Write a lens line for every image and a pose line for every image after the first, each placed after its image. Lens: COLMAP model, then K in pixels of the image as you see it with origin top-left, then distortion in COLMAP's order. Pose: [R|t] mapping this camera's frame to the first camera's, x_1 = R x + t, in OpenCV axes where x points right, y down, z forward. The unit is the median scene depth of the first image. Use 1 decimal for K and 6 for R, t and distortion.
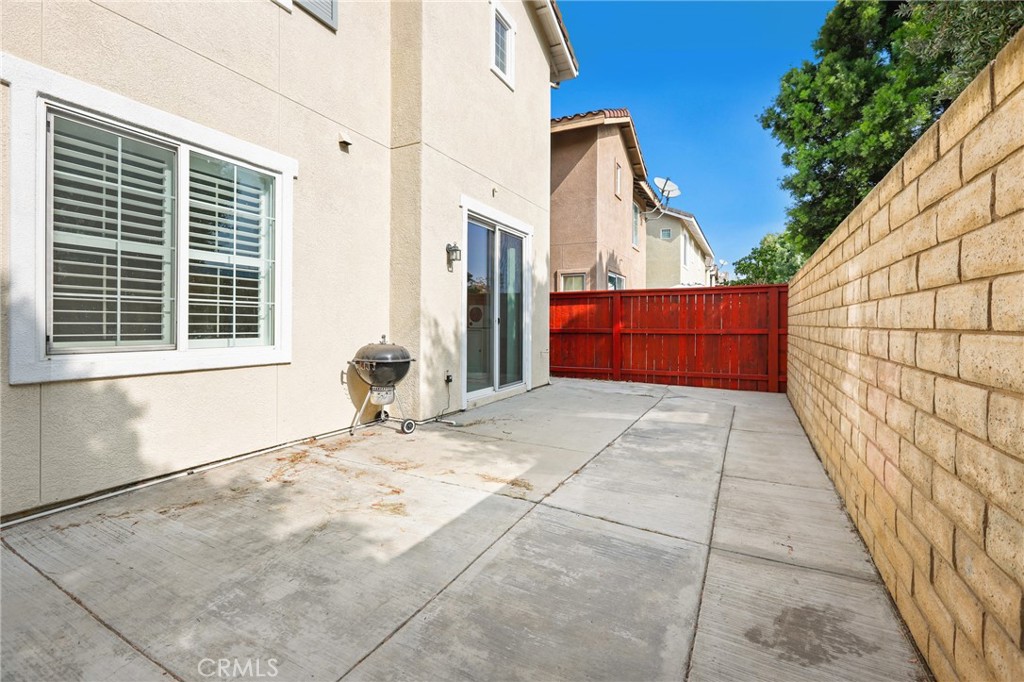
lens RADIAL K [[468.3, 0, 510.6], [0, 468.3, 323.8], [0, 0, 1]] dist [-0.000263, 0.000816]
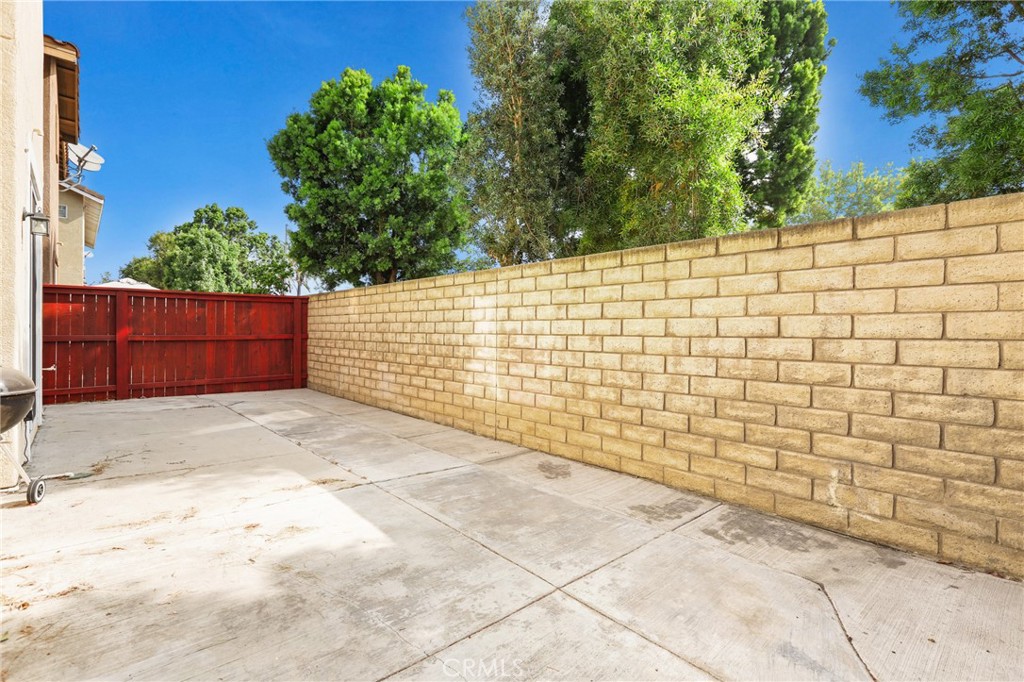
lens RADIAL K [[468.3, 0, 508.7], [0, 468.3, 336.4], [0, 0, 1]] dist [-0.000263, 0.000816]
pose [[0.332200, -0.012179, 0.943130, -0.853852], [-0.005126, 0.999879, 0.014717, -0.009180], [-0.943195, -0.009724, 0.332097, 0.252169]]
